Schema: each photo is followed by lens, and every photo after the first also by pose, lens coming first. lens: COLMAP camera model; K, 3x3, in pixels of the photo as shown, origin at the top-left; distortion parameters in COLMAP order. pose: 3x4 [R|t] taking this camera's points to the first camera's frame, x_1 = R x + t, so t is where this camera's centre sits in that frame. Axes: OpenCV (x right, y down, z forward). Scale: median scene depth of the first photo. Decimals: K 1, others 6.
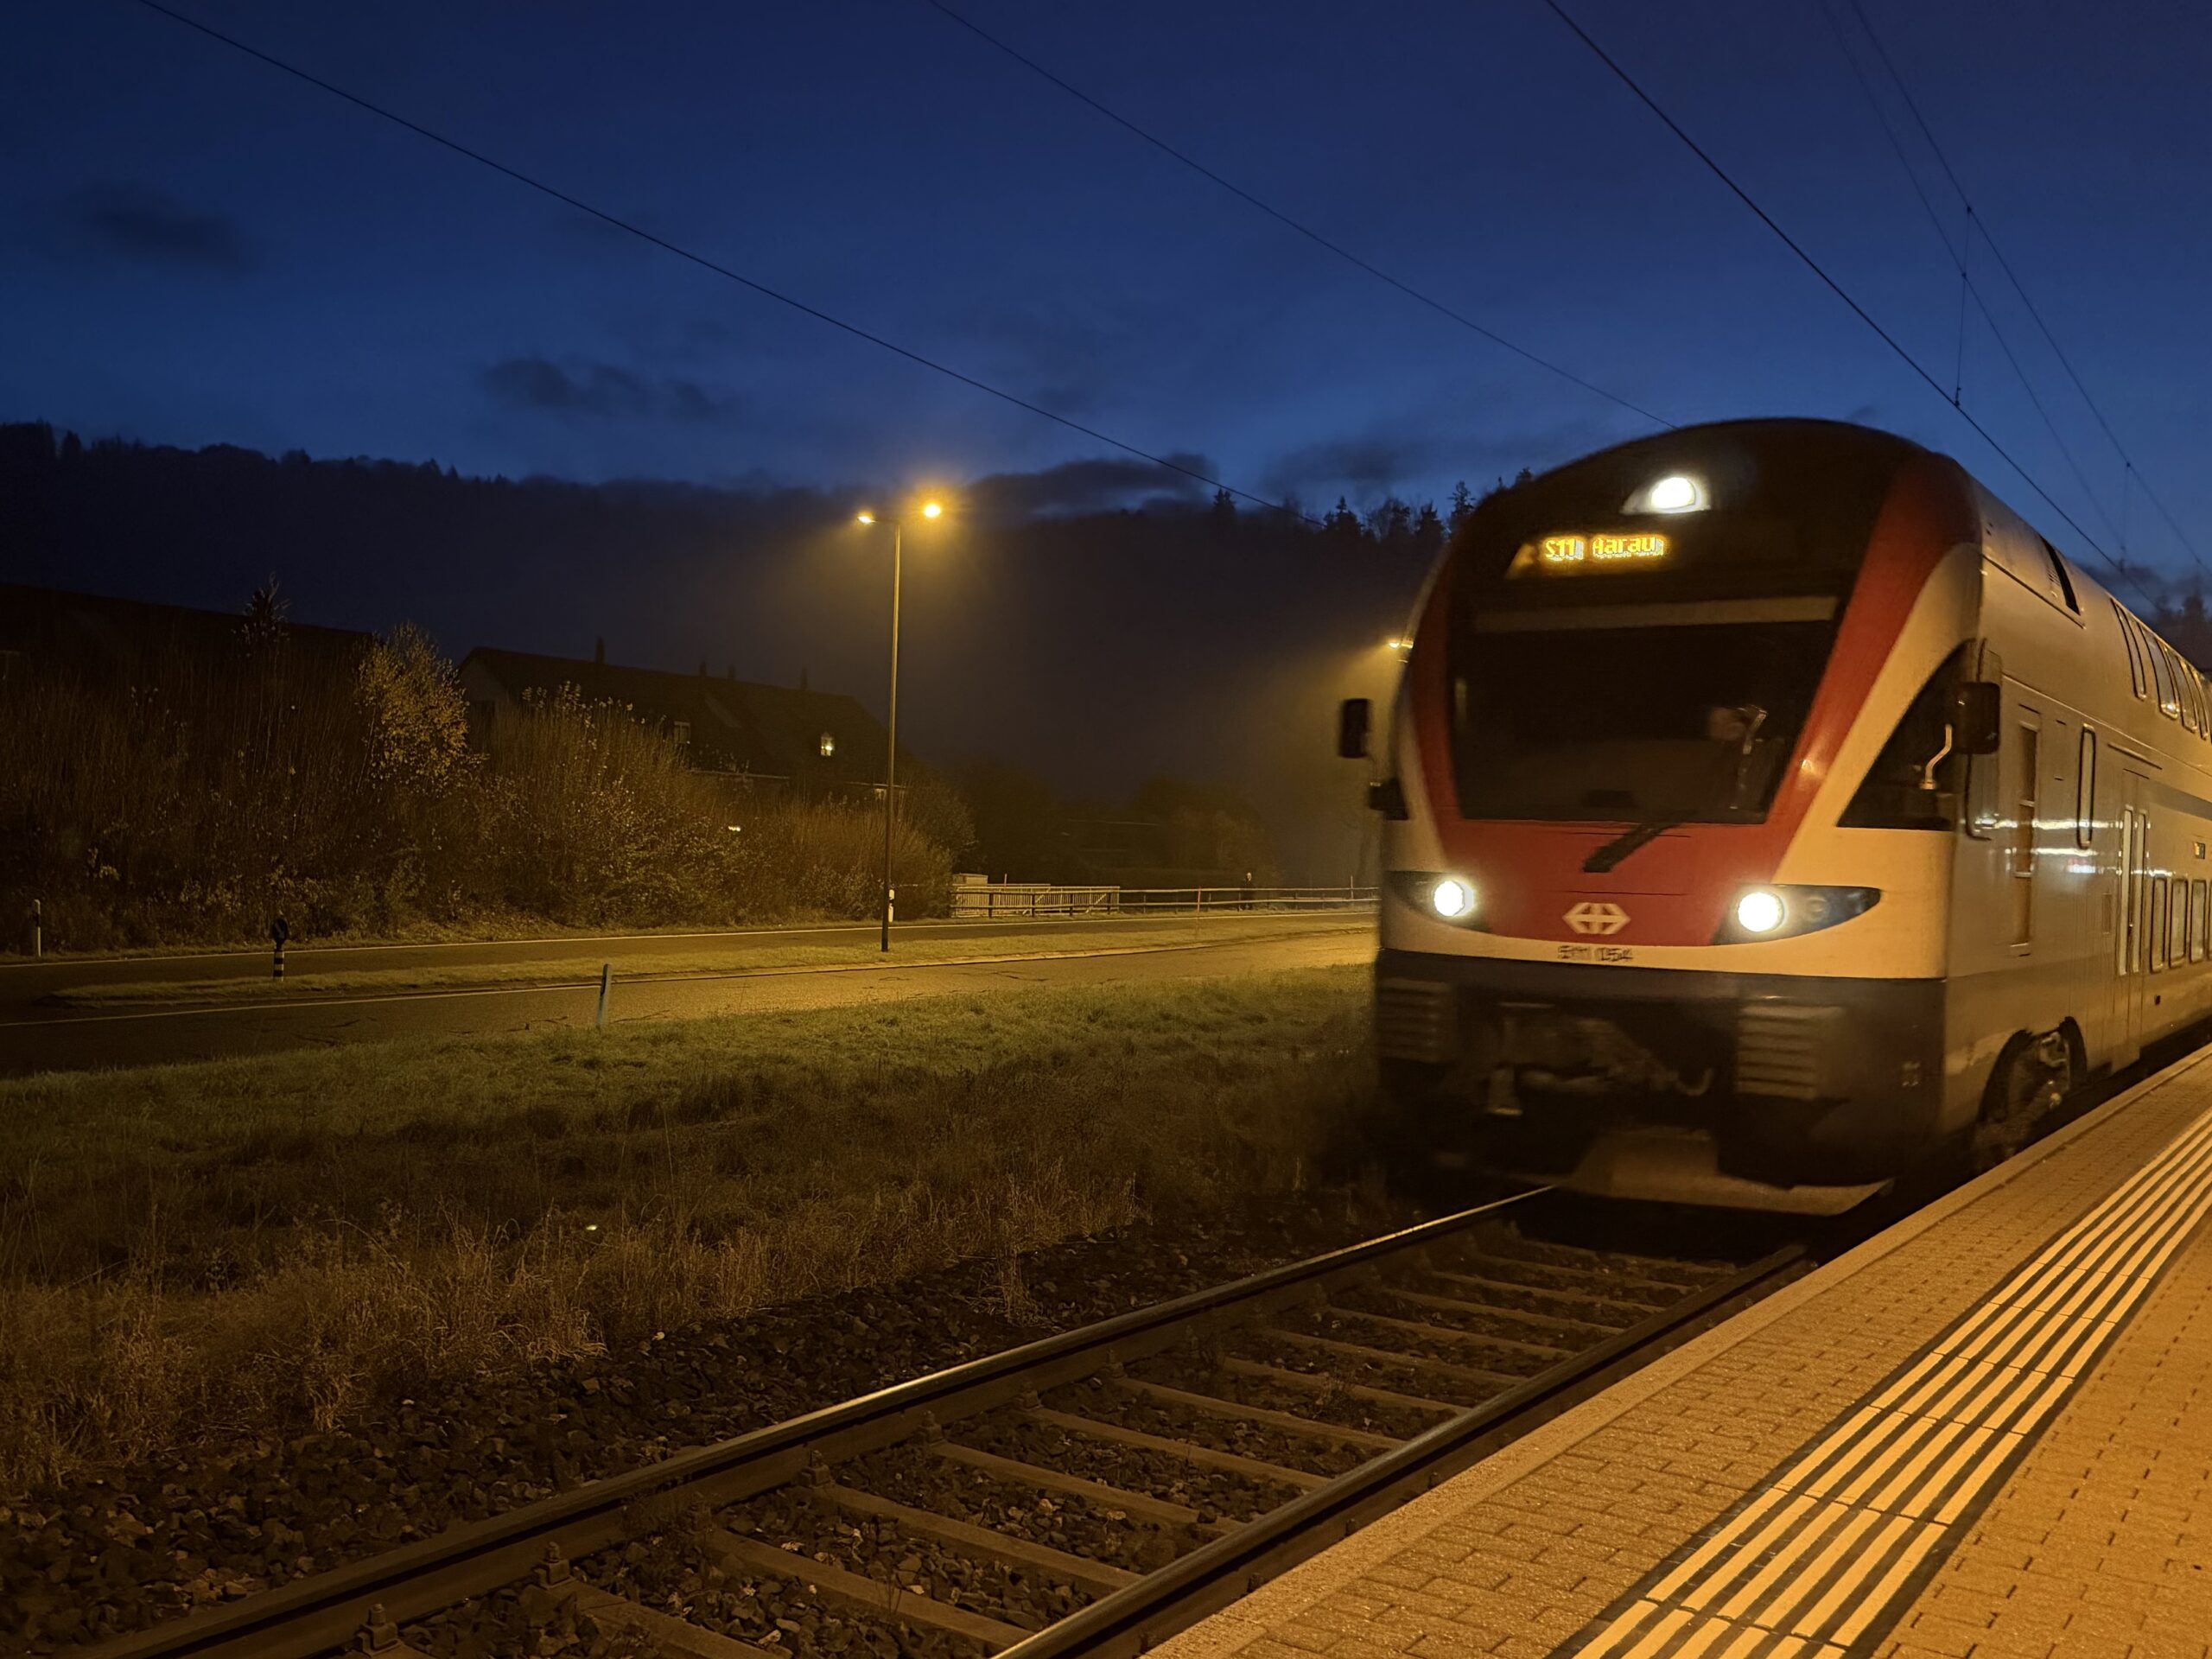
lens RADIAL K [[1578.9, 0, 1112.1], [0, 1578.9, 882.5], [0, 0, 1]] dist [-0.002919, -0.001050]
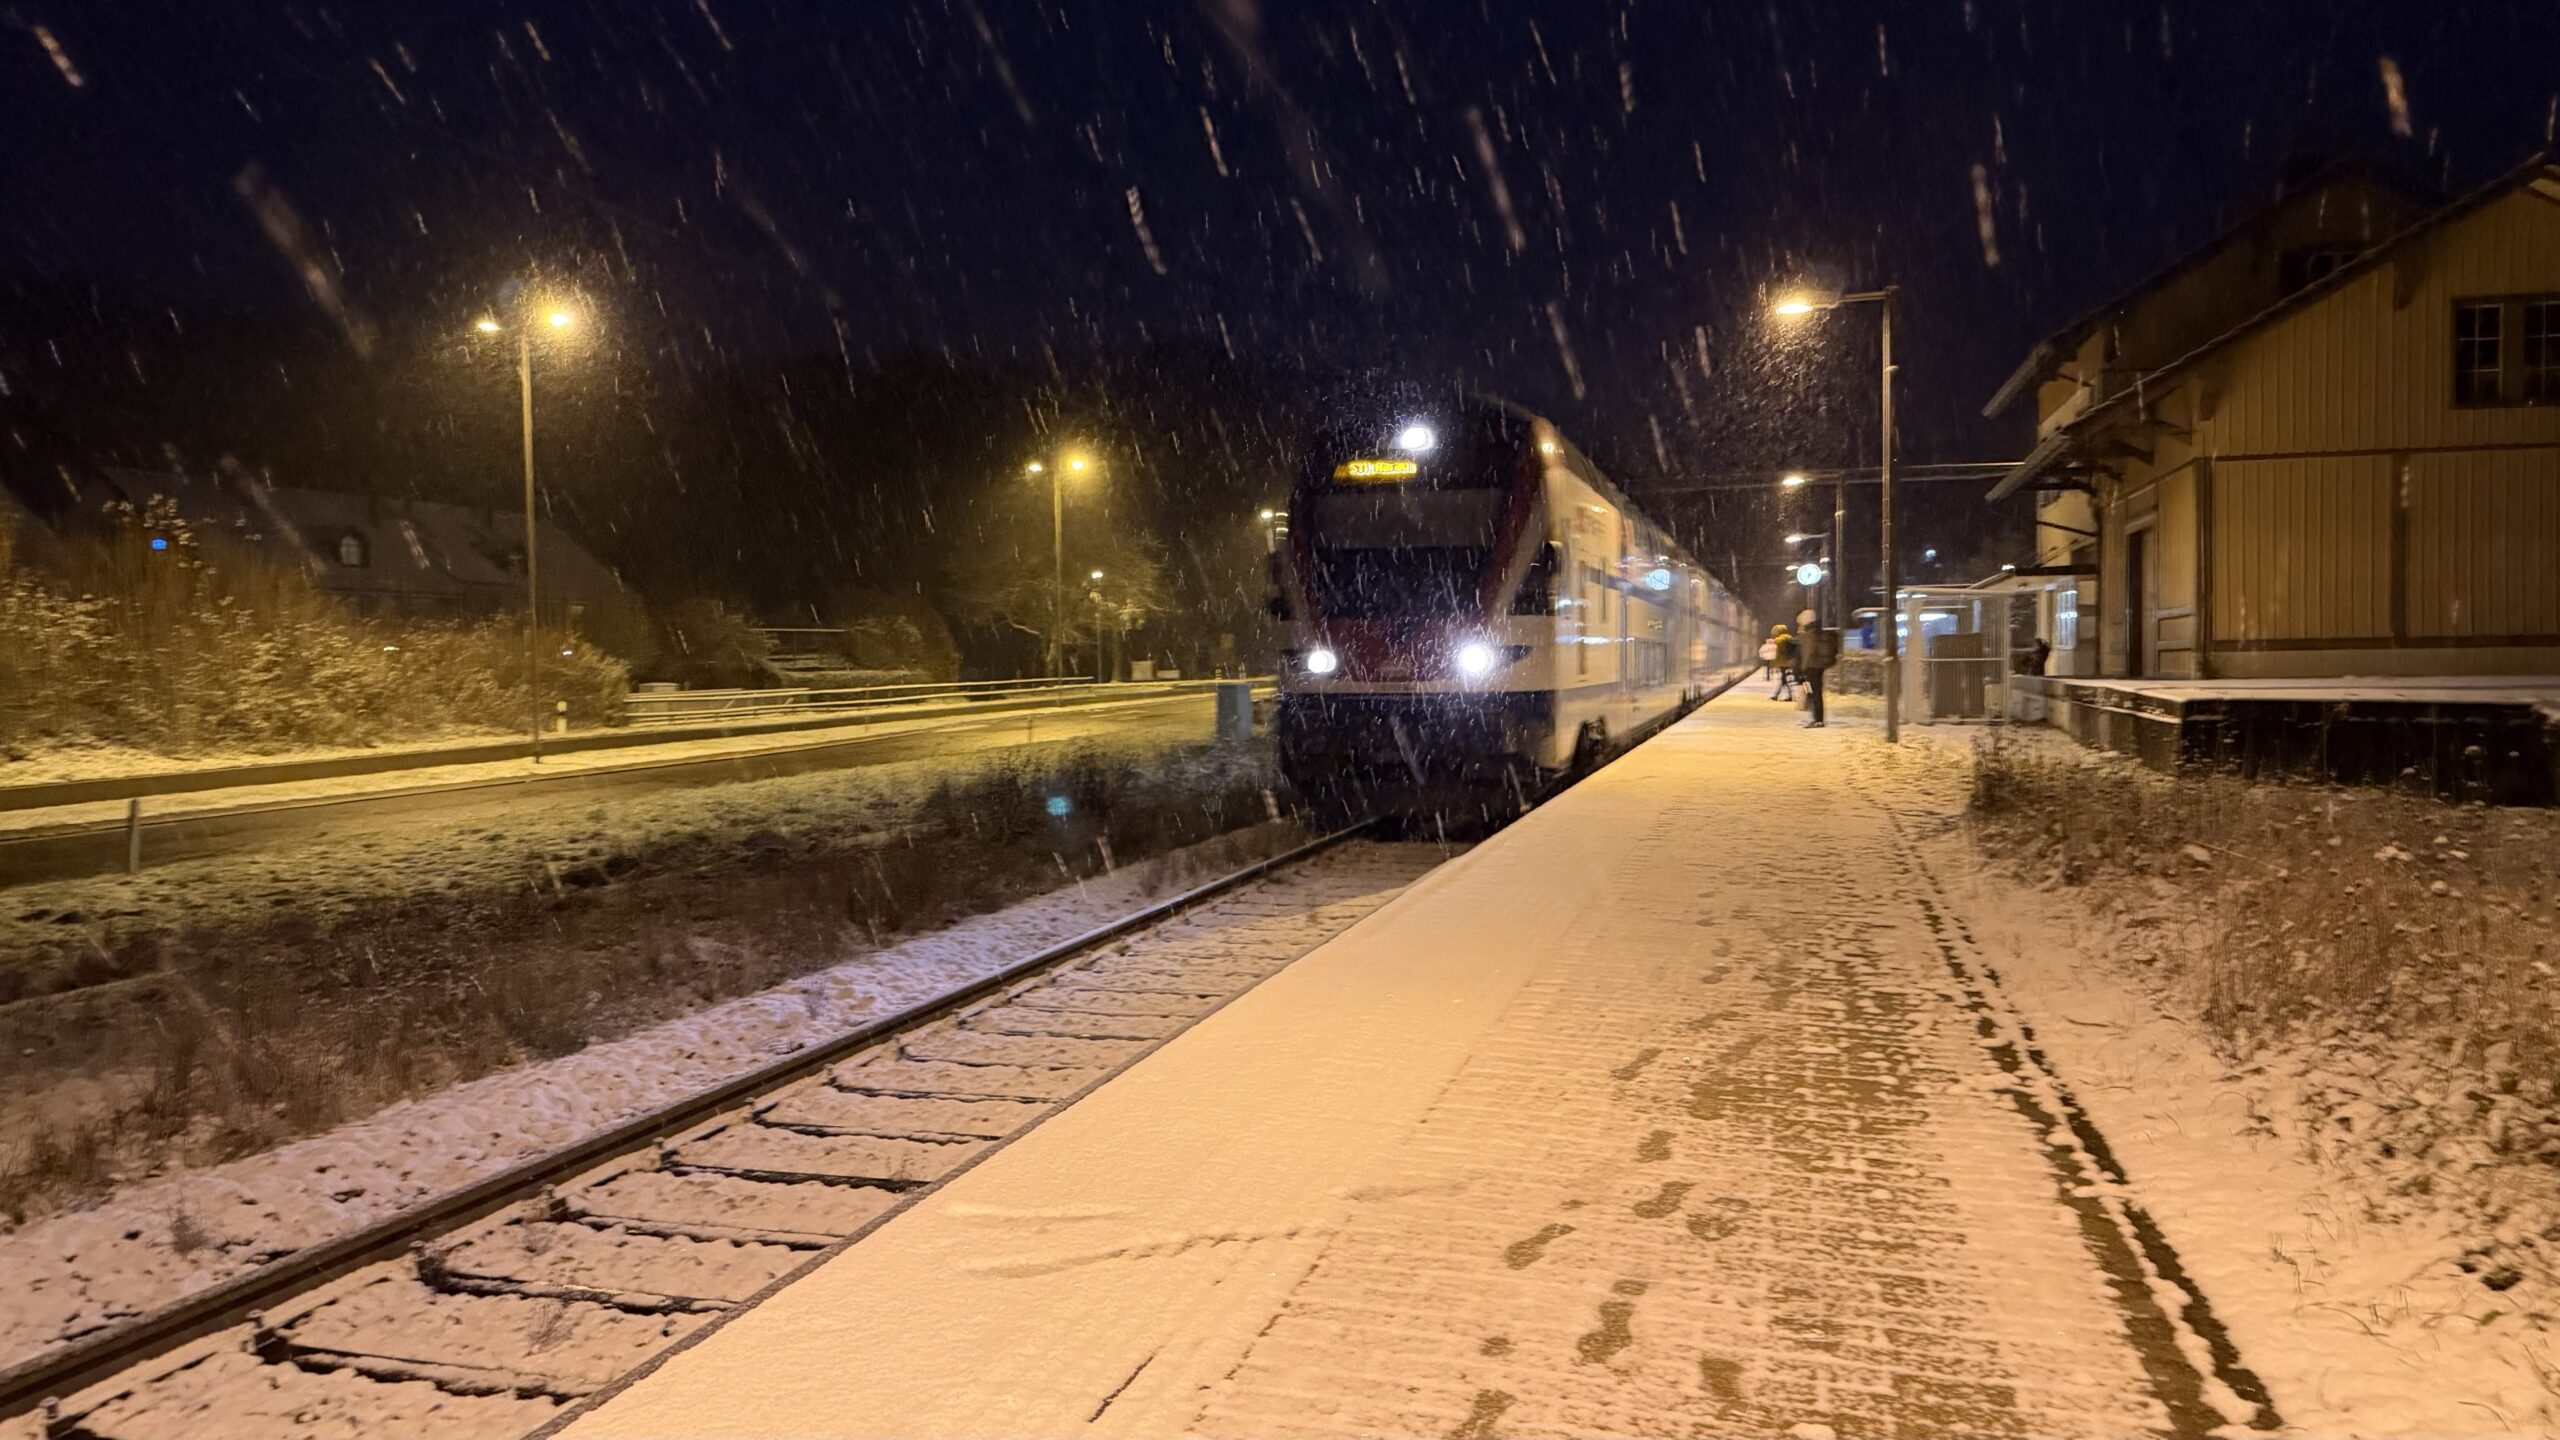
lens RADIAL K [[1767.3, 0, 1280.0], [0, 1767.3, 720.0], [0, 0, 1]] dist [0.004560, 0.001382]
pose [[0.924988, -0.059869, 0.375251, -0.583986], [0.051400, 0.998148, 0.032549, 0.007833], [-0.376505, -0.010819, 0.926352, -0.859990]]
